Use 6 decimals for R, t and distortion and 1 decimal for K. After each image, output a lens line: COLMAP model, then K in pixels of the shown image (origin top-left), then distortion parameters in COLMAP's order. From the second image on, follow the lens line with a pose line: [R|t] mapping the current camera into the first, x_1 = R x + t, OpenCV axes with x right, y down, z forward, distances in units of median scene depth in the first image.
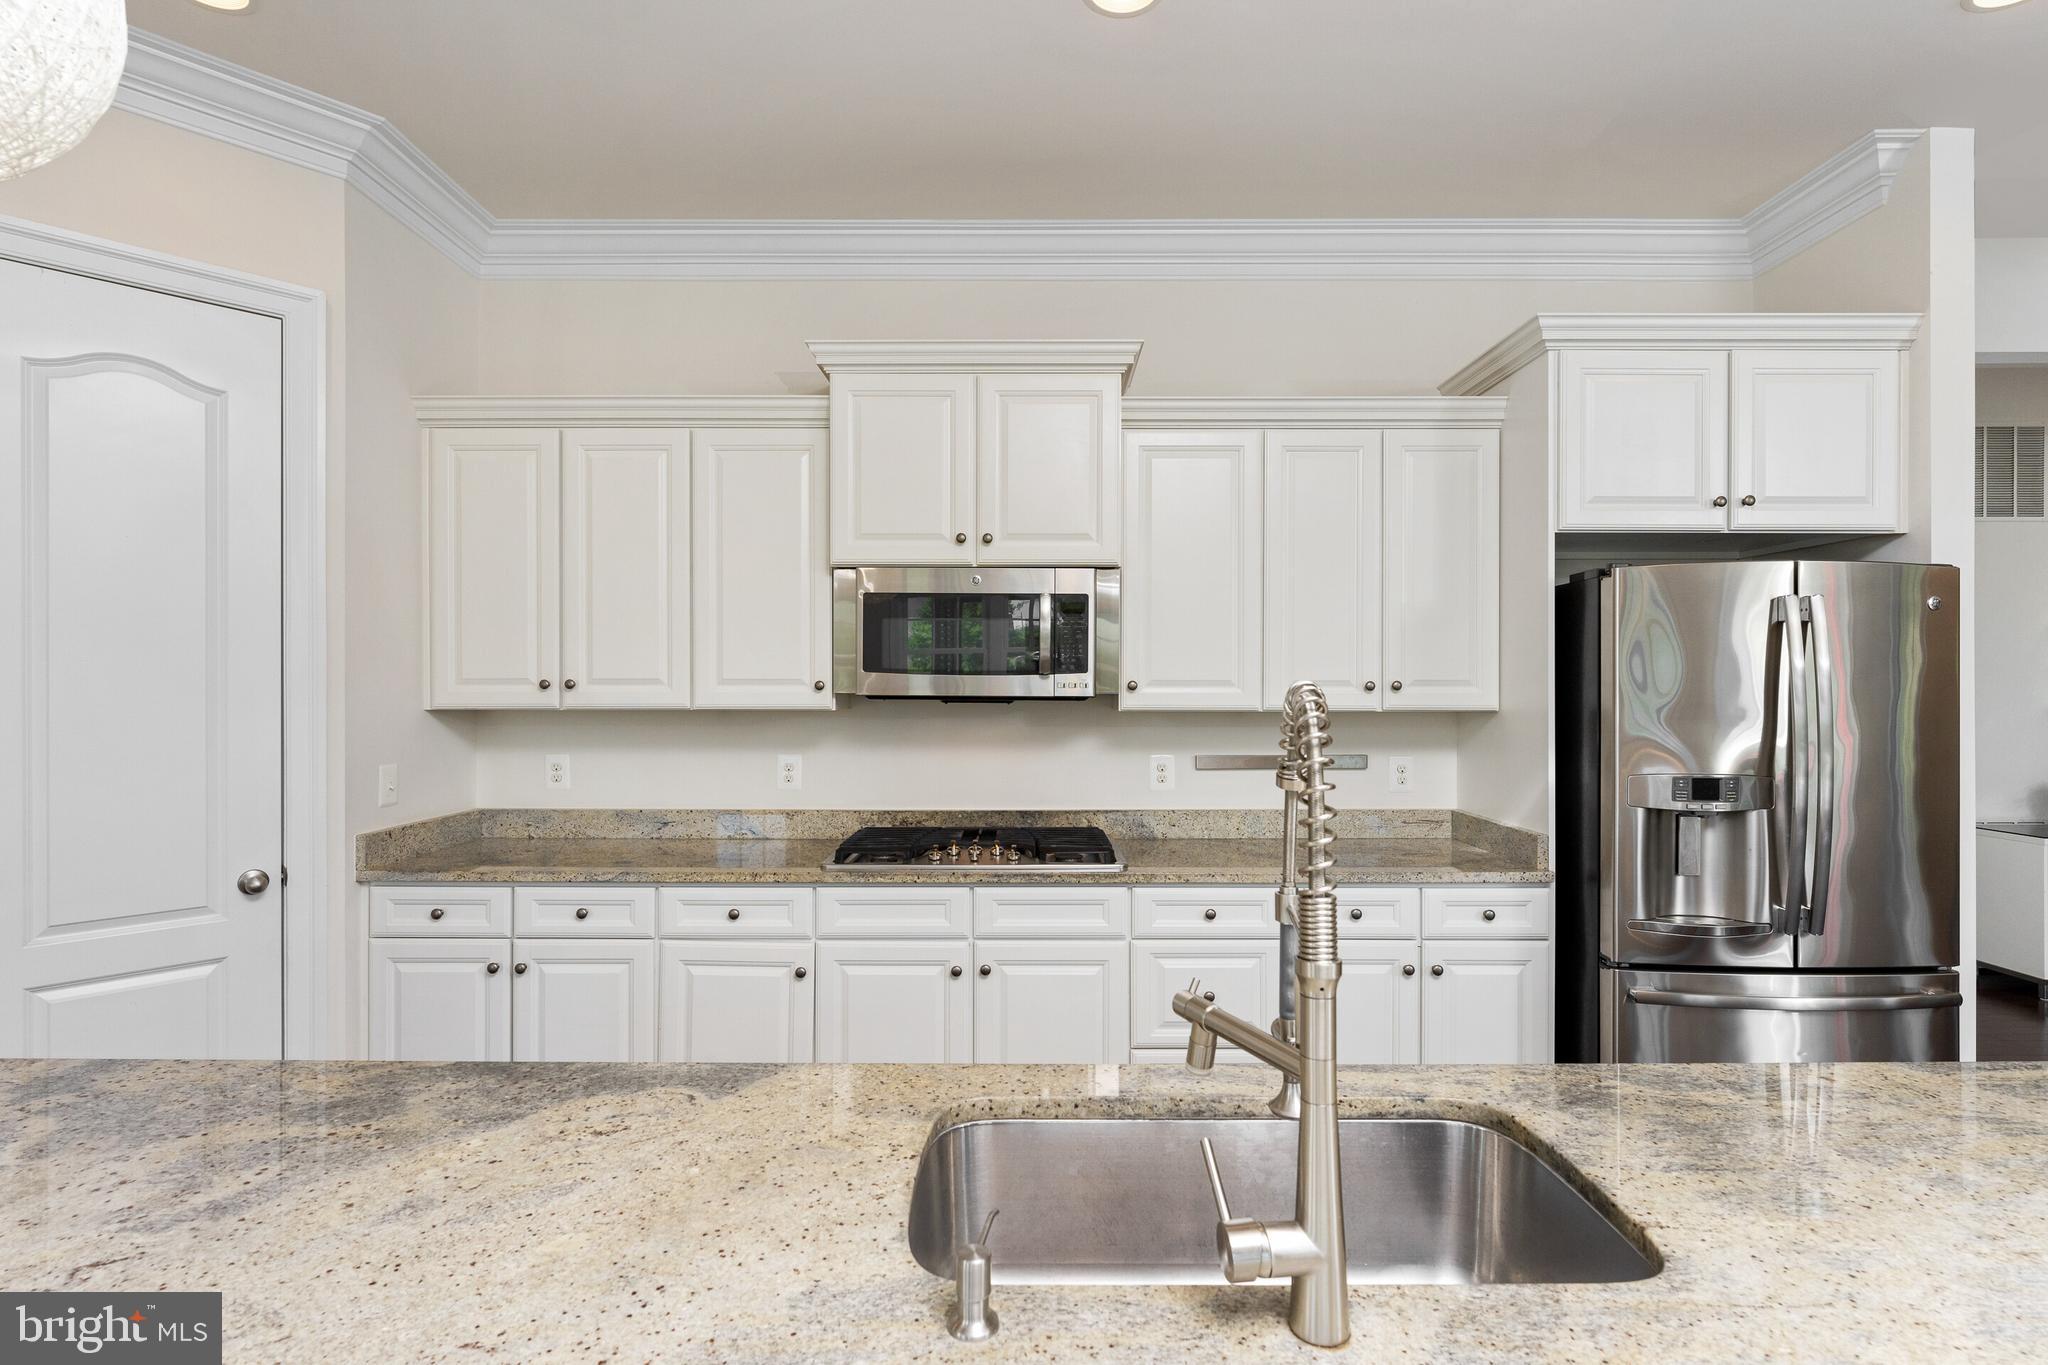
lens RADIAL K [[965.2, 0, 1030.3], [0, 965.2, 686.1], [0, 0, 1]] dist [-0.003423, -0.001716]
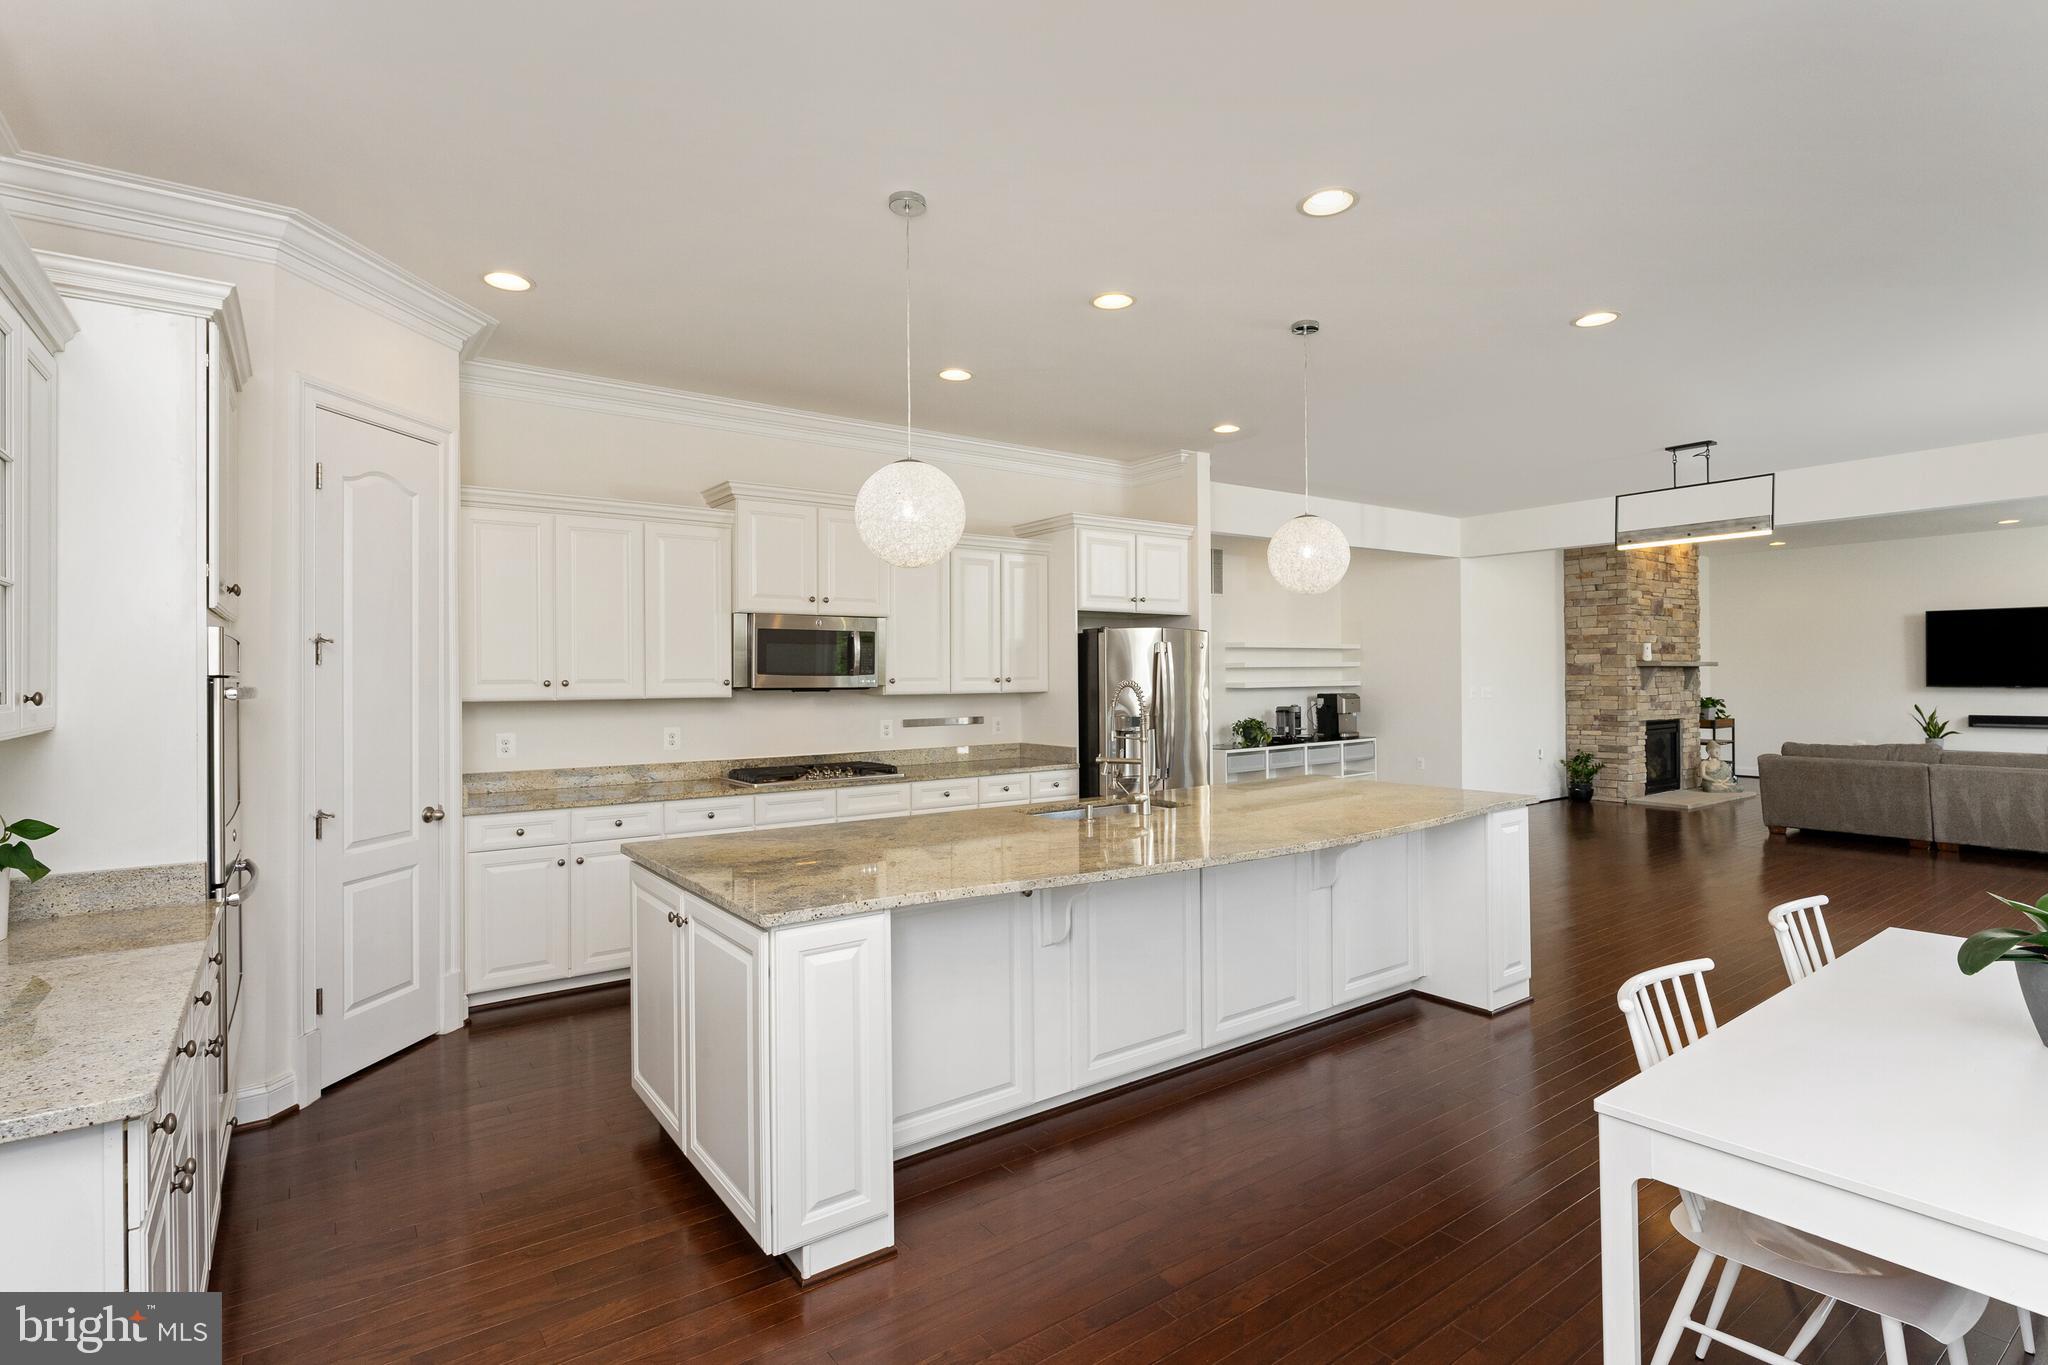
lens RADIAL K [[984.2, 0, 1025.7], [0, 984.2, 676.1], [0, 0, 1]] dist [-0.002273, -0.000165]
pose [[0.808243, -0.006061, 0.588818, -0.829802], [0.008432, 0.999964, -0.001280, -0.005094], [-0.588789, 0.005999, 0.808264, -0.710821]]
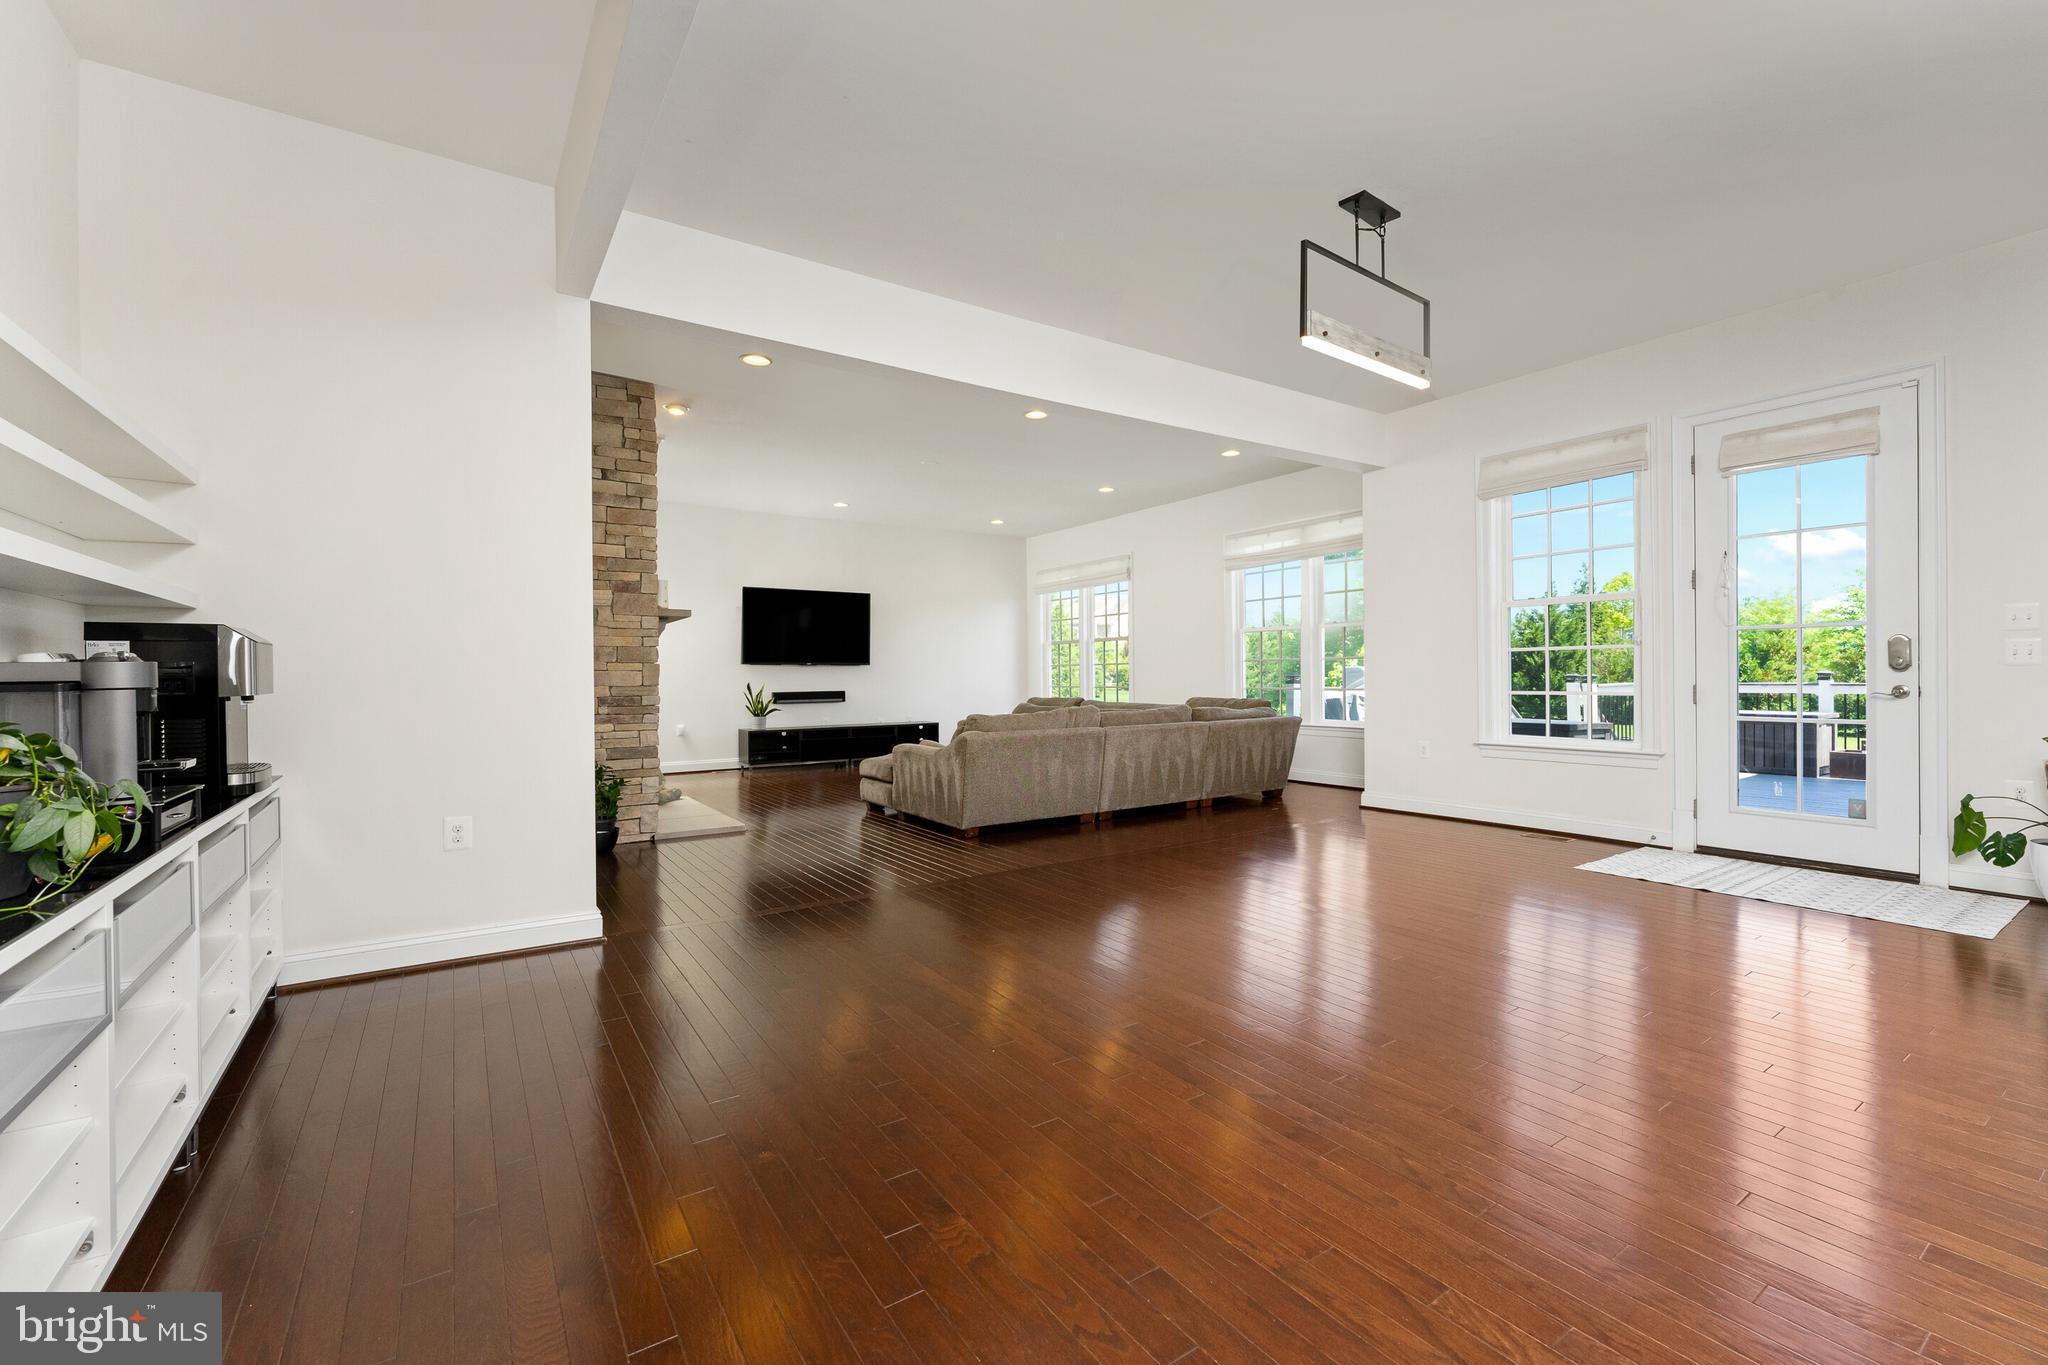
lens RADIAL K [[848.9, 0, 1029.4], [0, 848.9, 680.8], [0, 0, 1]] dist [-0.000521, -0.000104]
pose [[-0.567692, 0.001095, 0.823240, 1.067317], [0.008887, 0.999949, 0.004798, 0.120660], [-0.823193, 0.010040, -0.567673, 1.311461]]
